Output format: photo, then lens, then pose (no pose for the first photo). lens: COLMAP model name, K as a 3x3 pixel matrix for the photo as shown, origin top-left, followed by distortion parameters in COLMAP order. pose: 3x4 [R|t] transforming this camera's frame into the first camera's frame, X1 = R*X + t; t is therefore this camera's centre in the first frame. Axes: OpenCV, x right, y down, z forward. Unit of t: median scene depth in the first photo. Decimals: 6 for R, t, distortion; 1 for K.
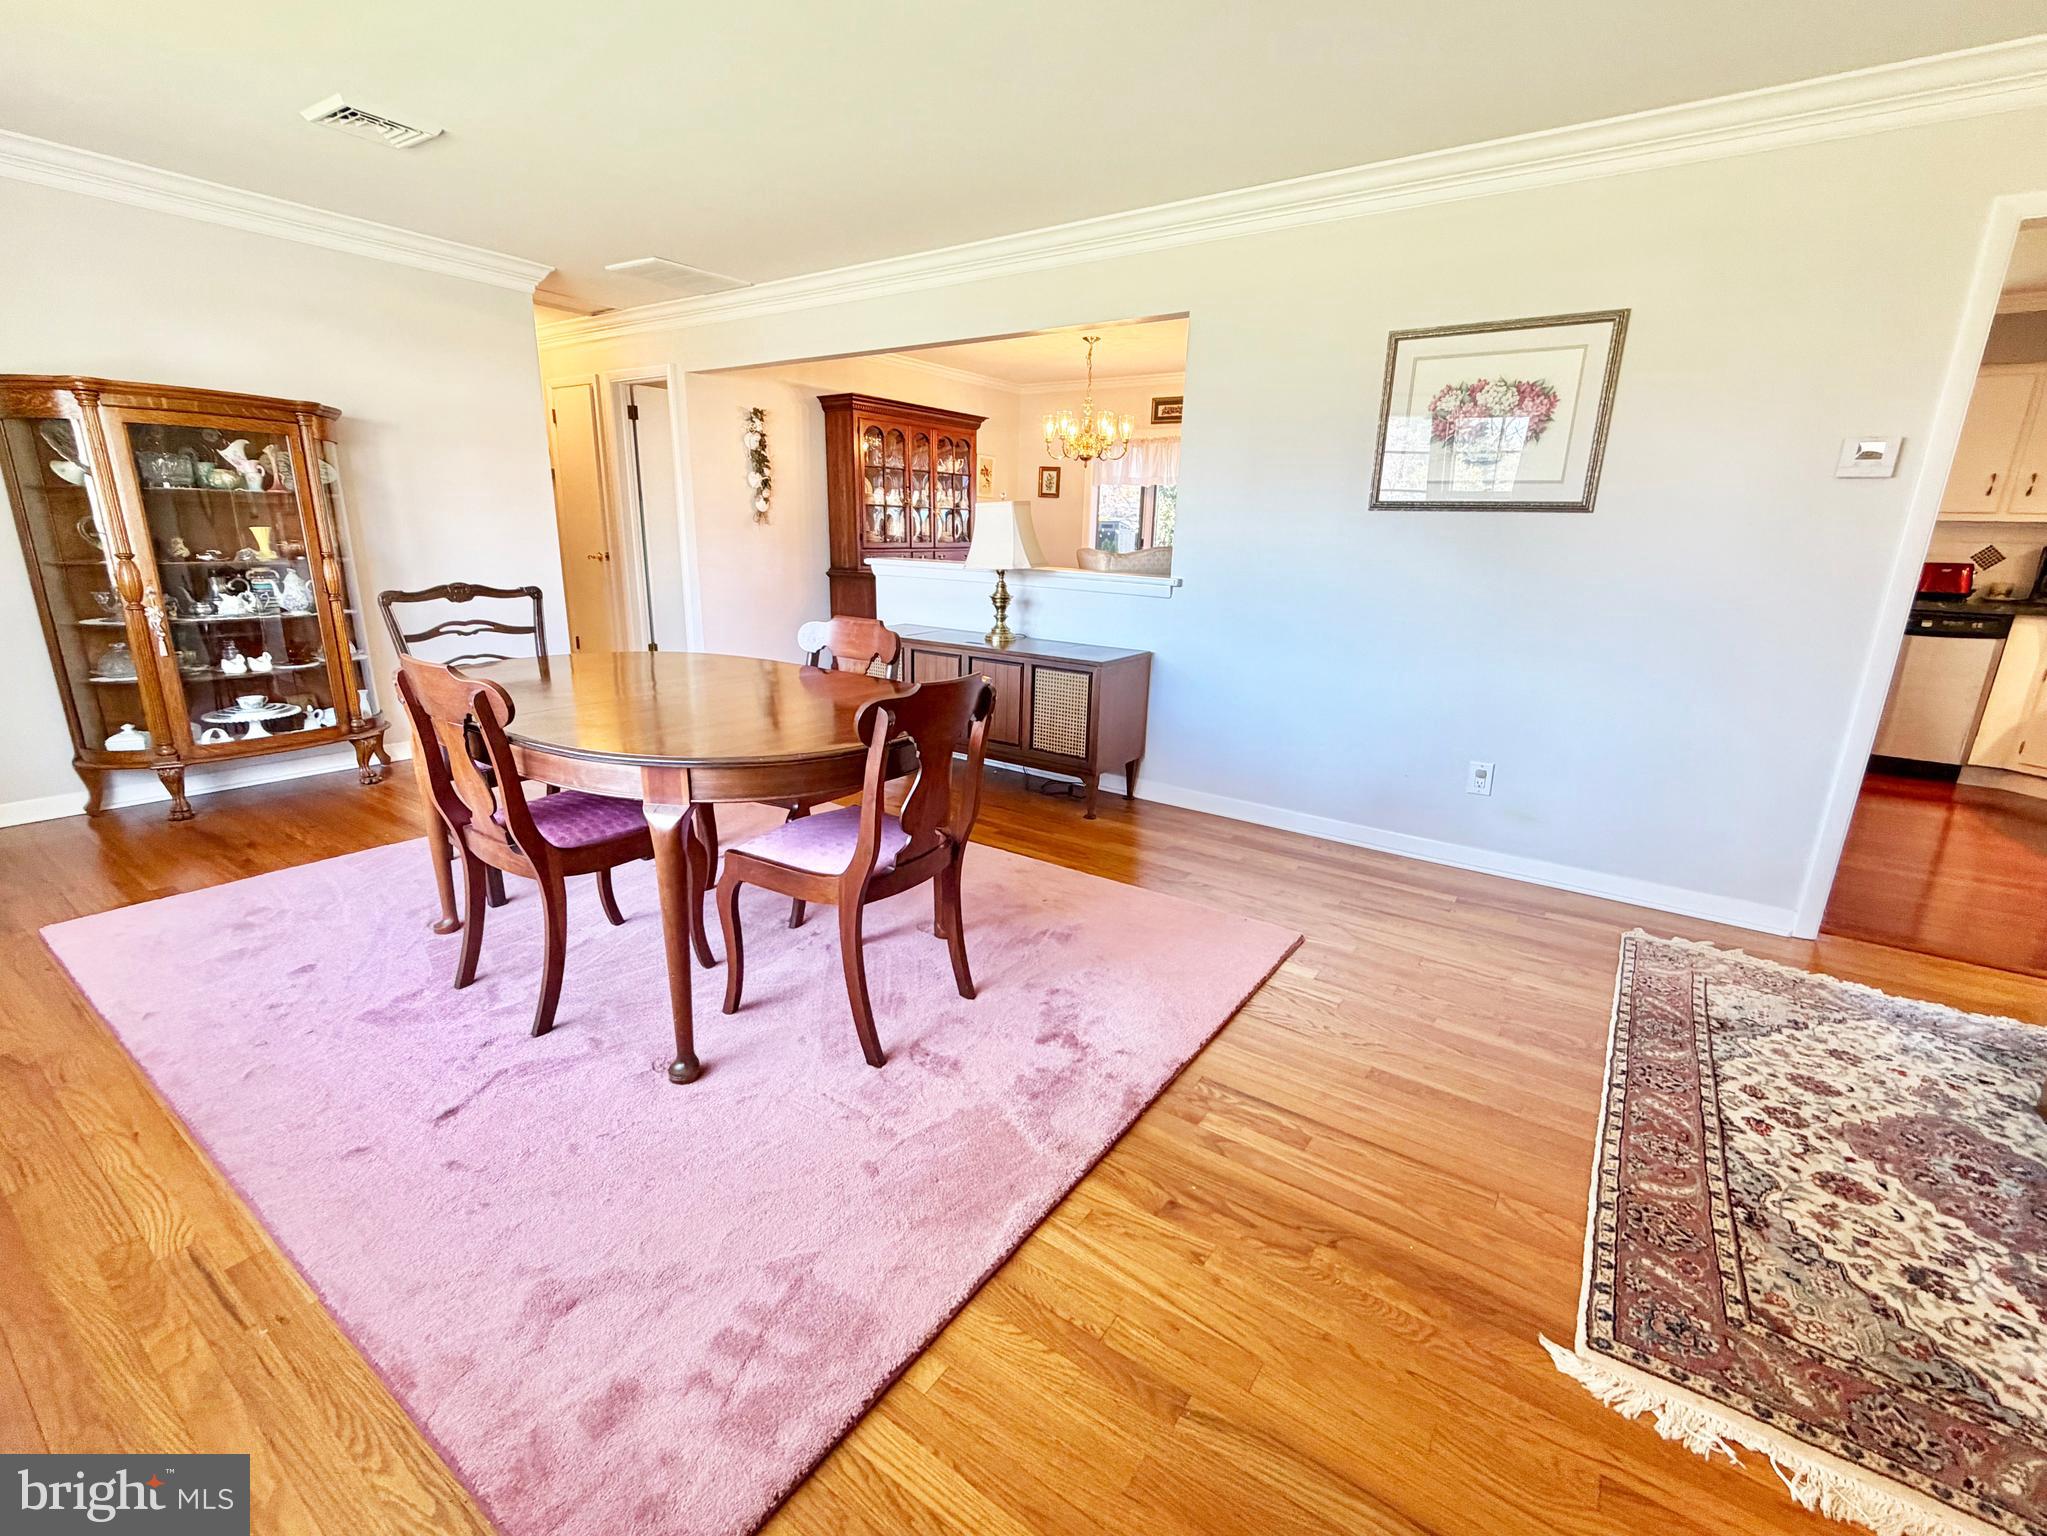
lens RADIAL K [[896.2, 0, 1025.3], [0, 896.2, 761.7], [0, 0, 1]] dist [0.000739, 0.001064]
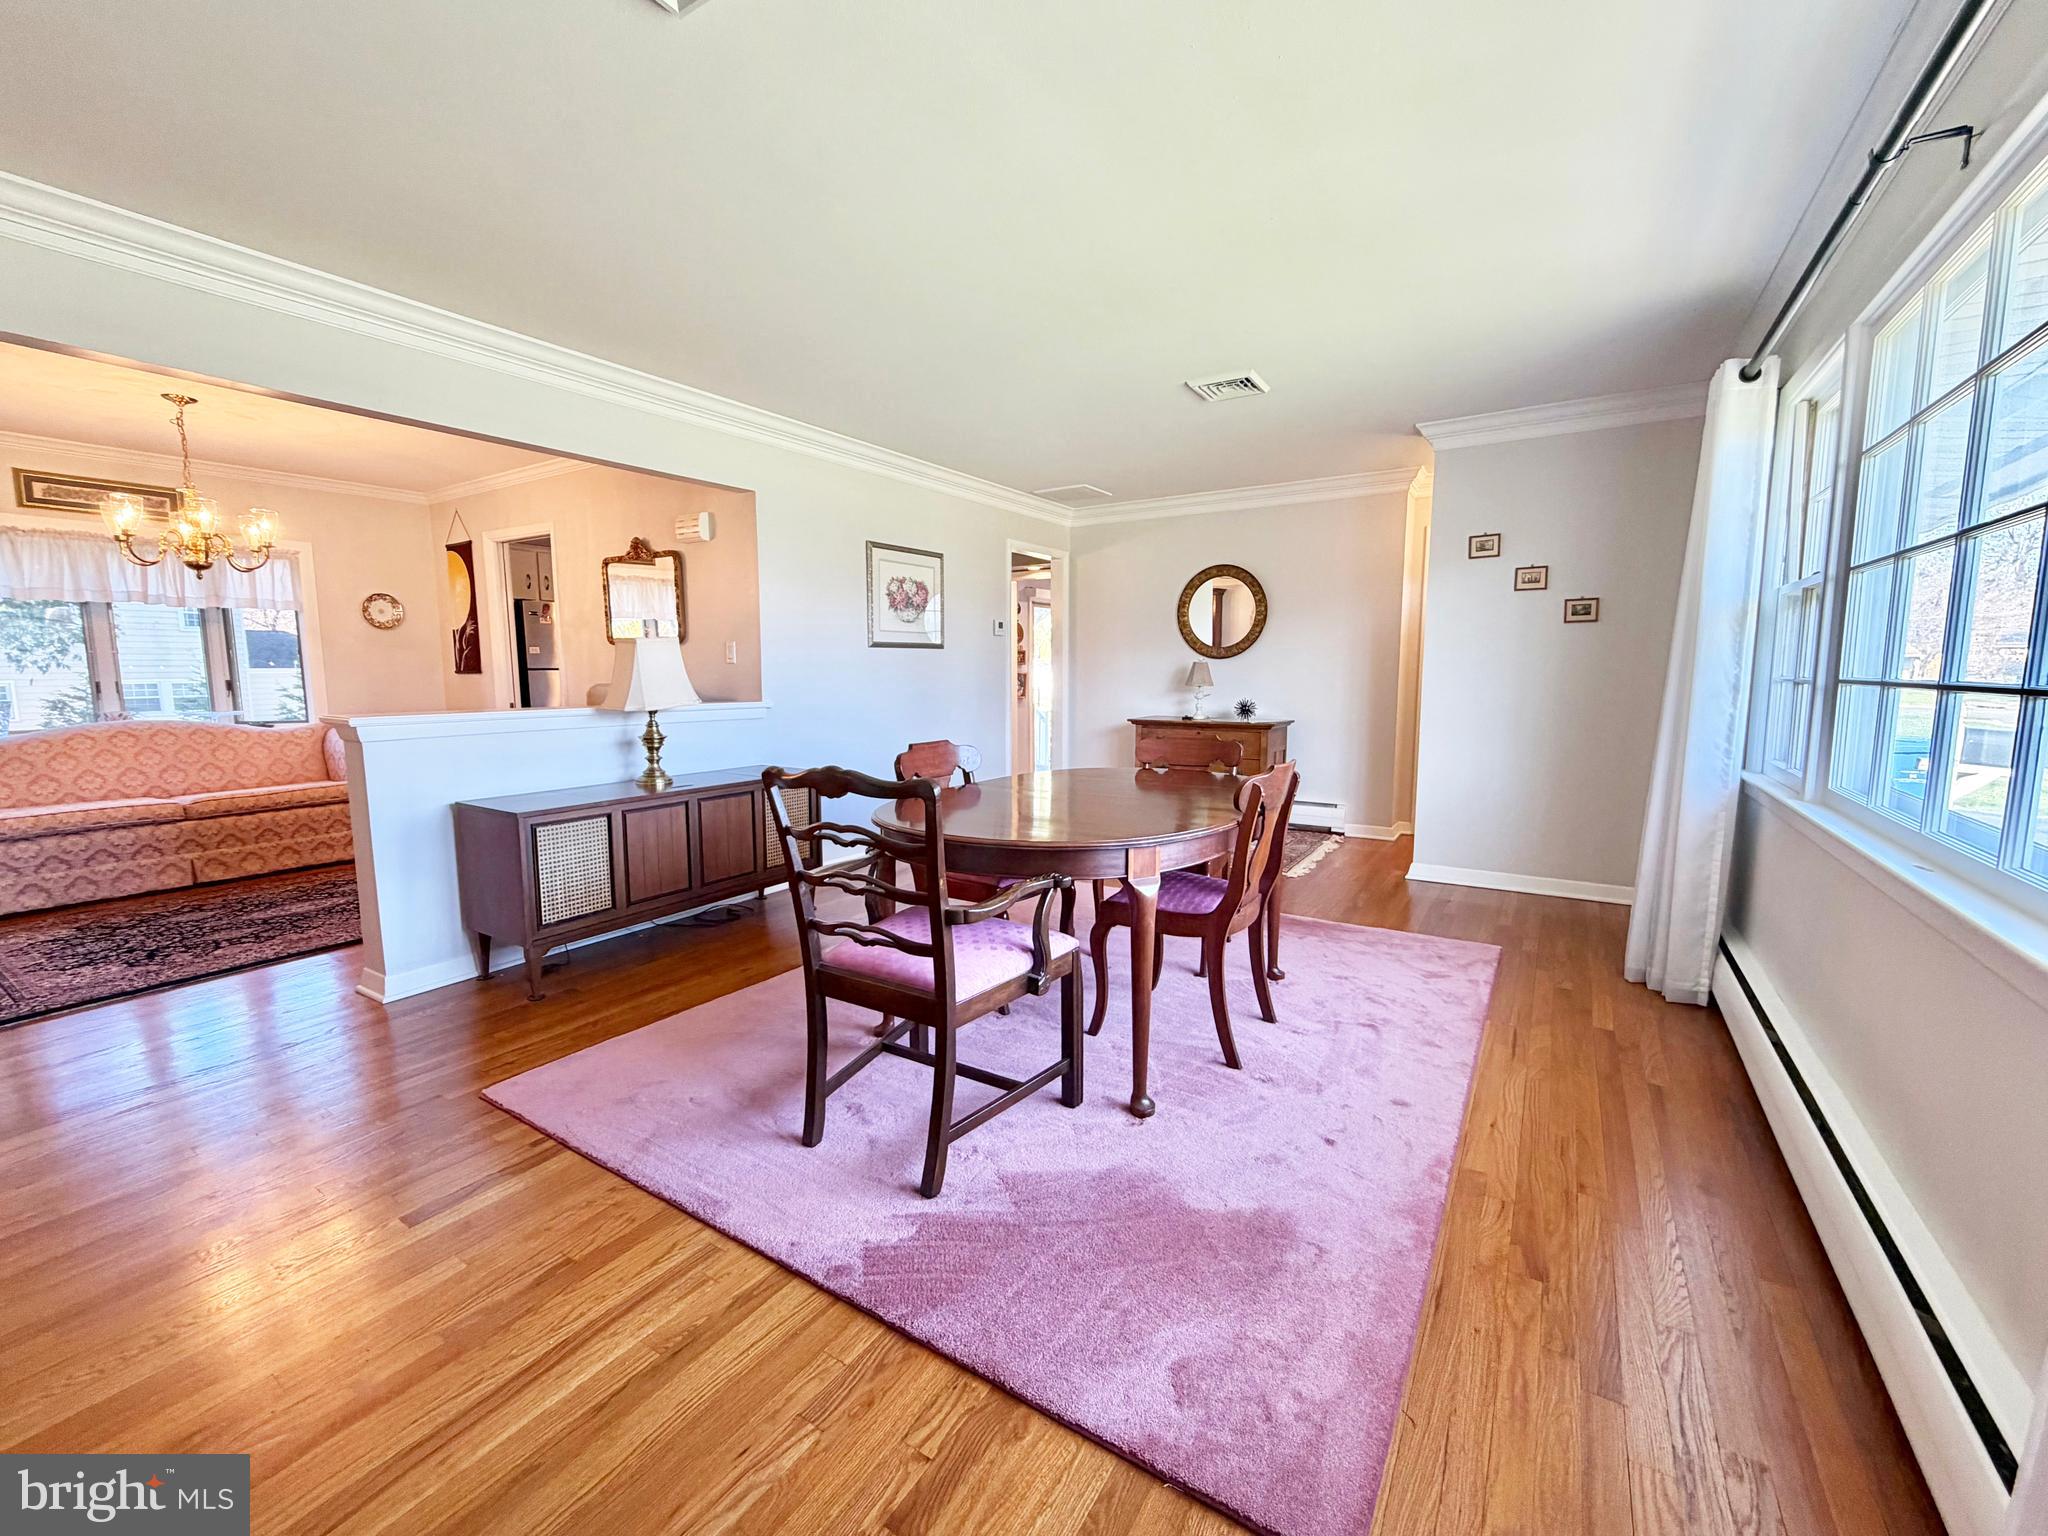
lens RADIAL K [[847.4, 0, 1015.3], [0, 847.4, 766.5], [0, 0, 1]] dist [-0.000711, 0.000056]
pose [[-0.024784, -0.141297, 0.989657, -1.605271], [0.258491, 0.955389, 0.142878, -0.324456], [-0.965696, 0.259359, 0.012845, 1.126183]]
